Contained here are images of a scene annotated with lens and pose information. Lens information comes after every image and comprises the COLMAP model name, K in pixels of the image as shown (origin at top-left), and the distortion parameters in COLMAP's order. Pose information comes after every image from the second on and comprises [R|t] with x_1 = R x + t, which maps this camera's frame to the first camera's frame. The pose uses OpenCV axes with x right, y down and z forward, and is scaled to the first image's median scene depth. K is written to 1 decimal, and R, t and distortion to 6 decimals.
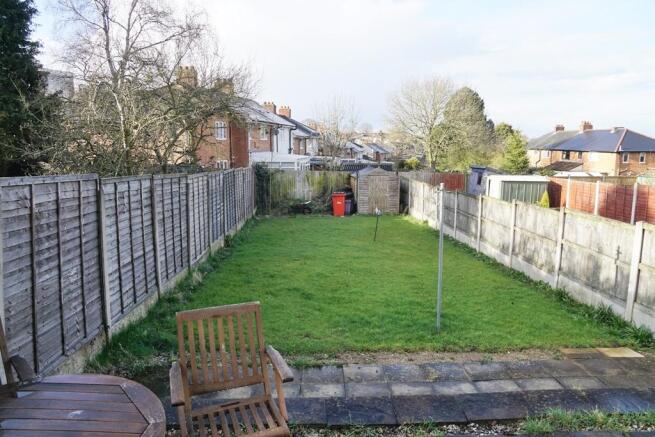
lens RADIAL K [[457.1, 0, 327.5], [0, 457.1, 218.5], [0, 0, 1]] dist [-0.124238, 0.167334]
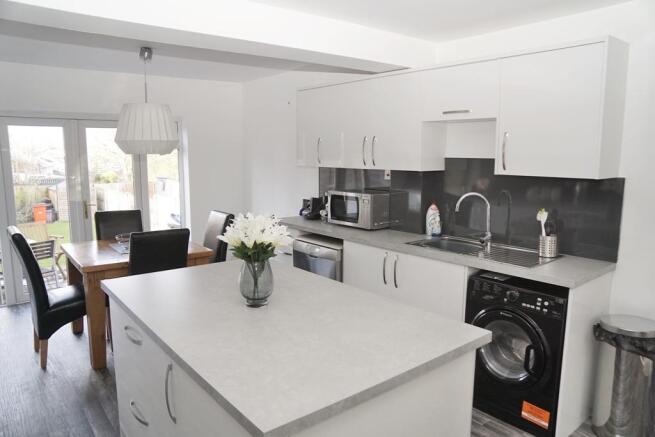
lens RADIAL K [[457.1, 0, 327.5], [0, 457.1, 218.5], [0, 0, 1]] dist [-0.124238, 0.167334]
pose [[0.807731, -0.086263, 0.583206, -0.044008], [0.100268, 0.994926, 0.008291, 0.039805], [-0.580962, 0.051780, 0.812282, -0.310114]]
